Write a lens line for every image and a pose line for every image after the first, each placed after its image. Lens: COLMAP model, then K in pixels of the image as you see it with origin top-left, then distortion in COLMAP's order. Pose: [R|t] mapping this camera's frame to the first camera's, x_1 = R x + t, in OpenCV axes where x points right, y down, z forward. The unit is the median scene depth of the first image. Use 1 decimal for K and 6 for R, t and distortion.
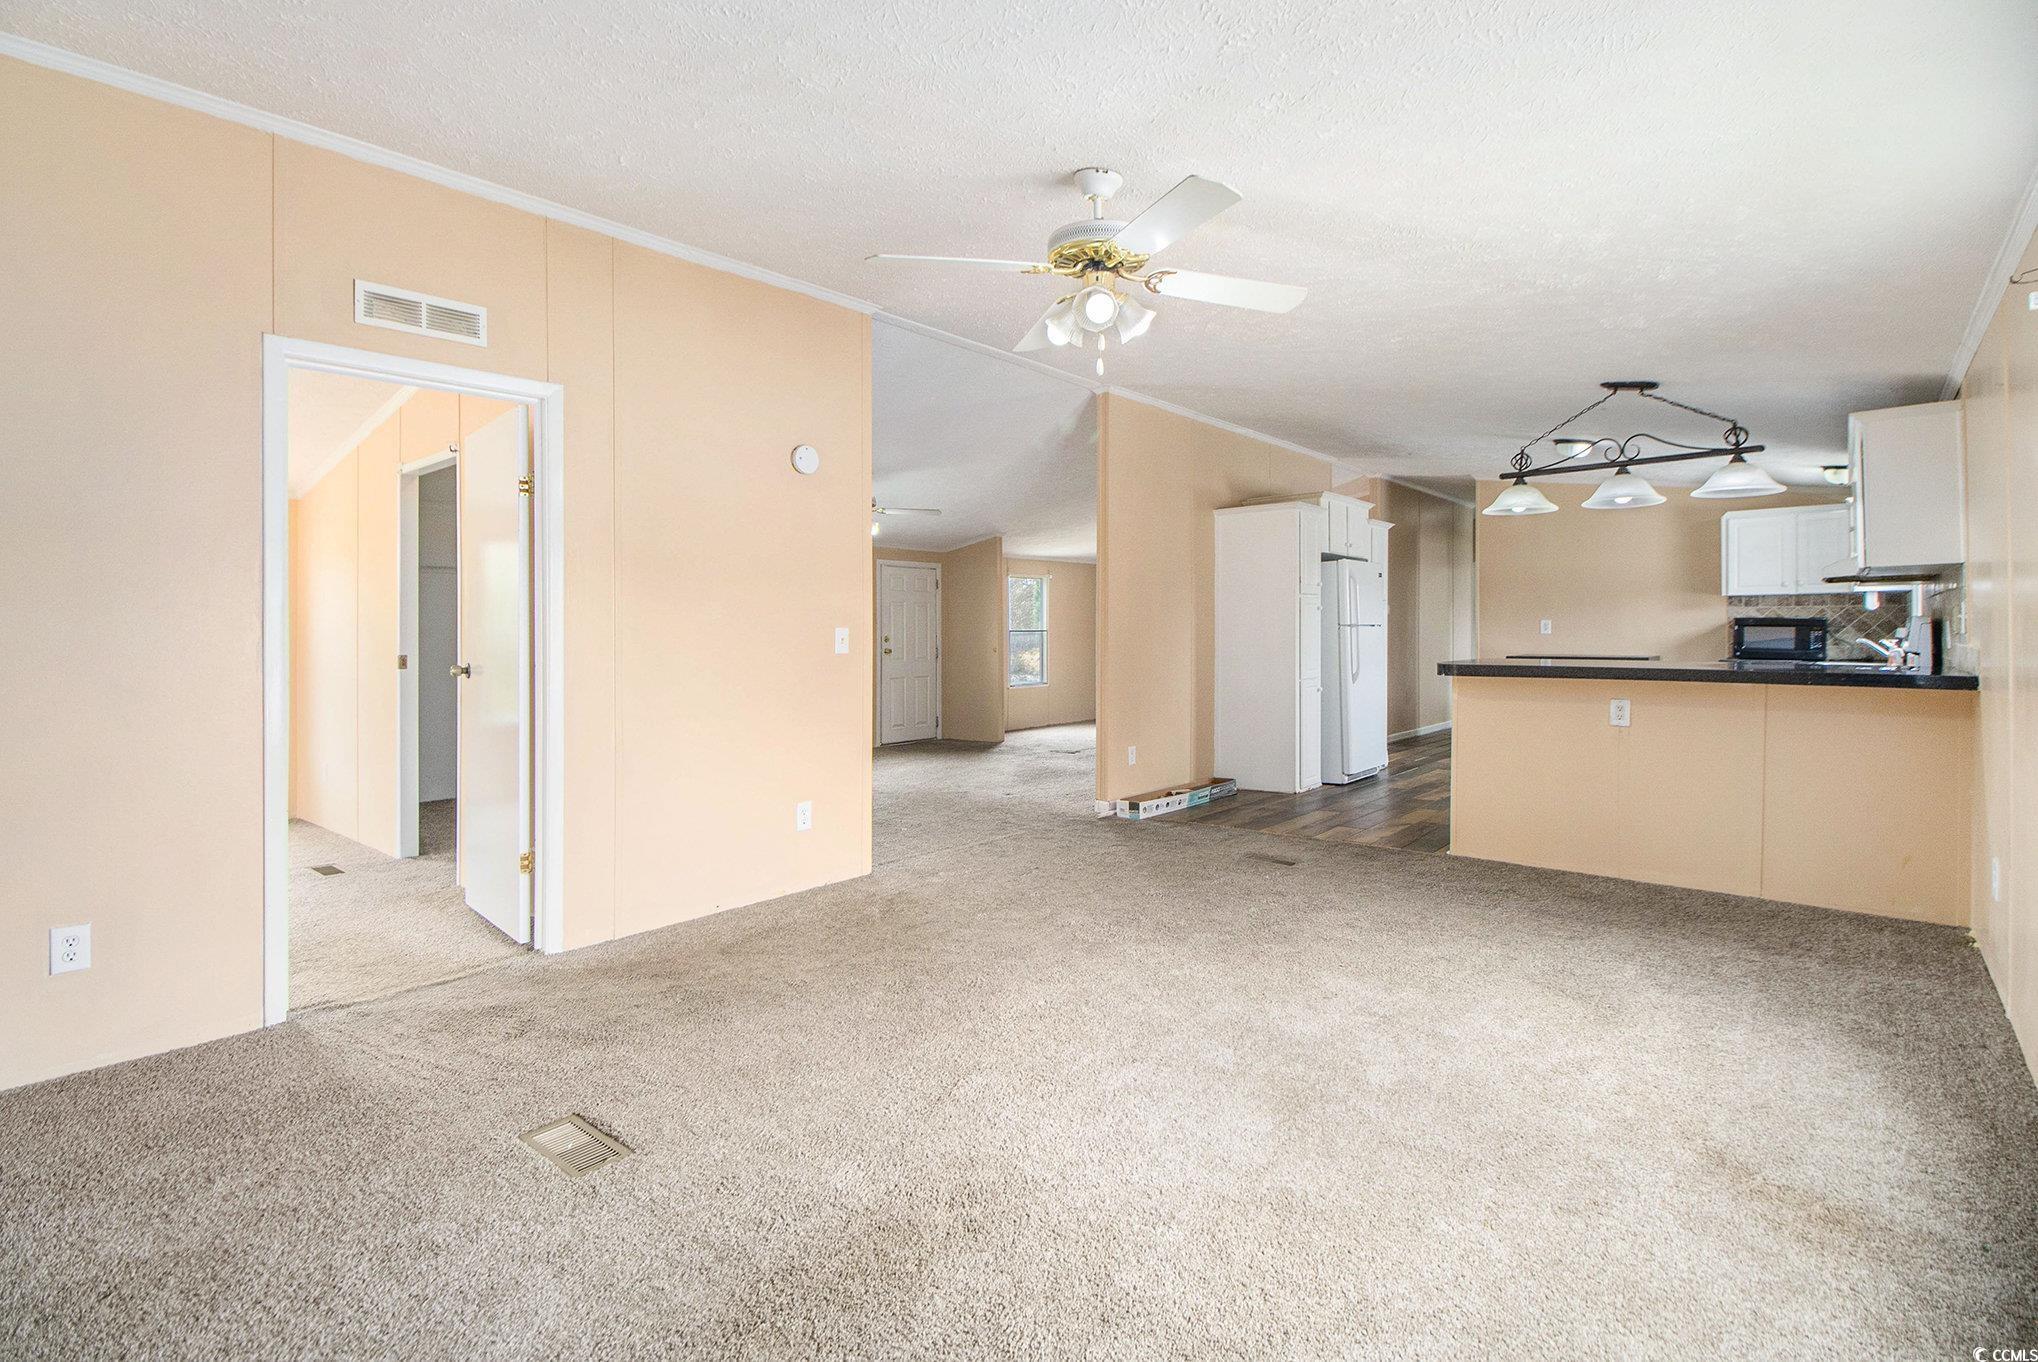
lens RADIAL K [[968.1, 0, 1013.3], [0, 968.1, 641.1], [0, 0, 1]] dist [0.001834, -0.009934]
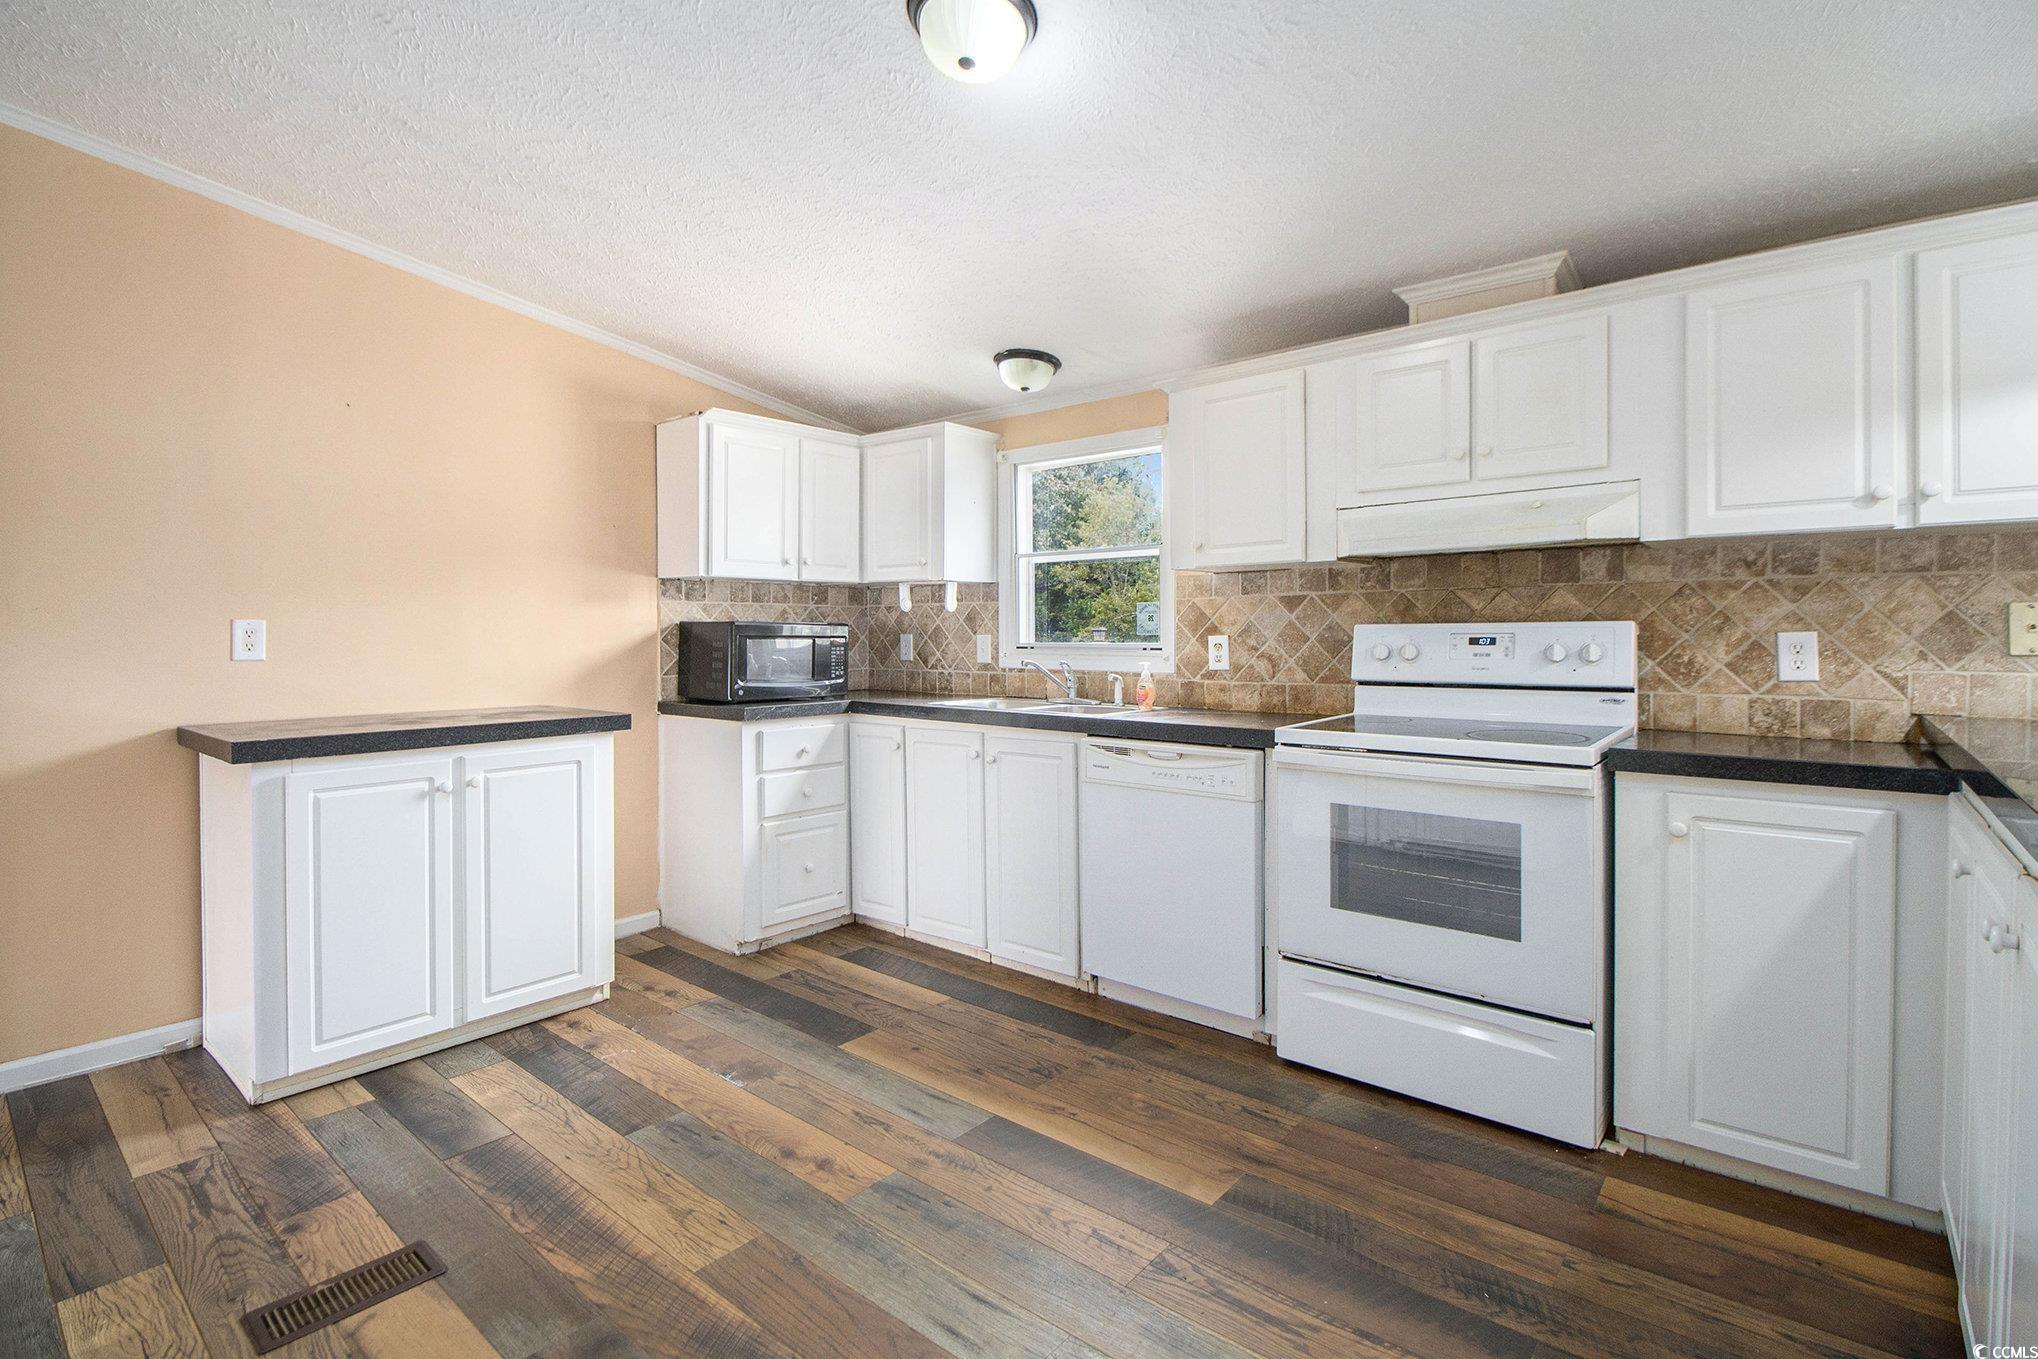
lens RADIAL K [[968.1, 0, 1018.0], [0, 968.1, 625.1], [0, 0, 1]] dist [0.001834, -0.009934]
pose [[-0.004486, 0.013054, 0.999905, 0.305372], [0.012573, 0.999836, -0.012997, -0.017267], [-0.999911, 0.012514, -0.004650, 1.060578]]
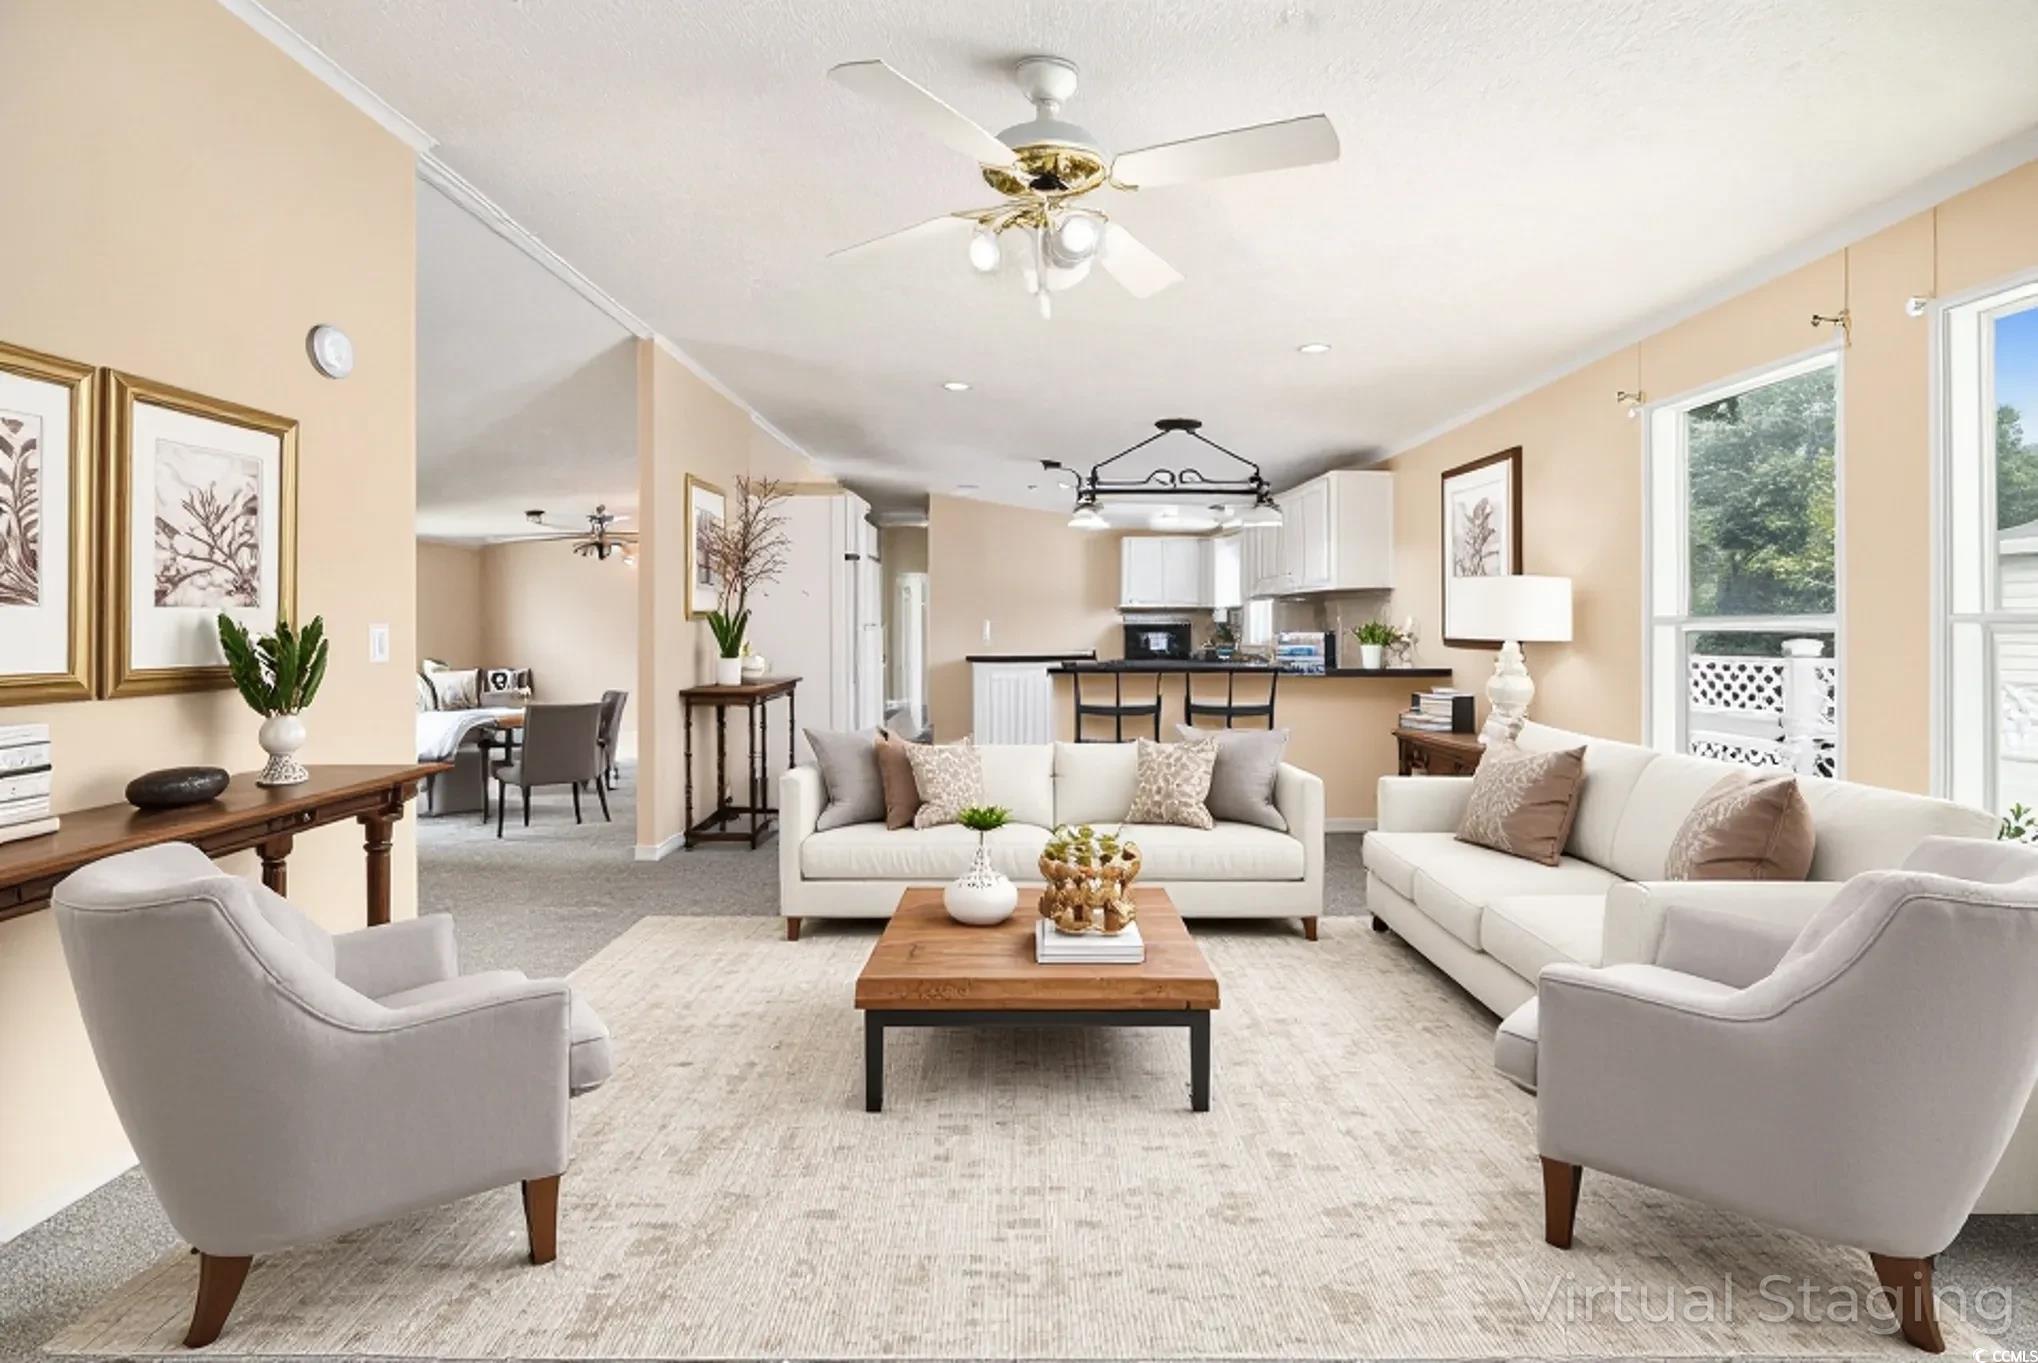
lens RADIAL K [[959.2, 0, 1036.4], [0, 959.2, 641.1], [0, 0, 1]] dist [-0.002934, -0.005423]
pose [[0.759874, 0.002223, 0.650067, -0.197131], [-0.001300, 0.999997, -0.001900, -0.001258], [-0.650069, 0.000599, 0.759875, 0.177169]]
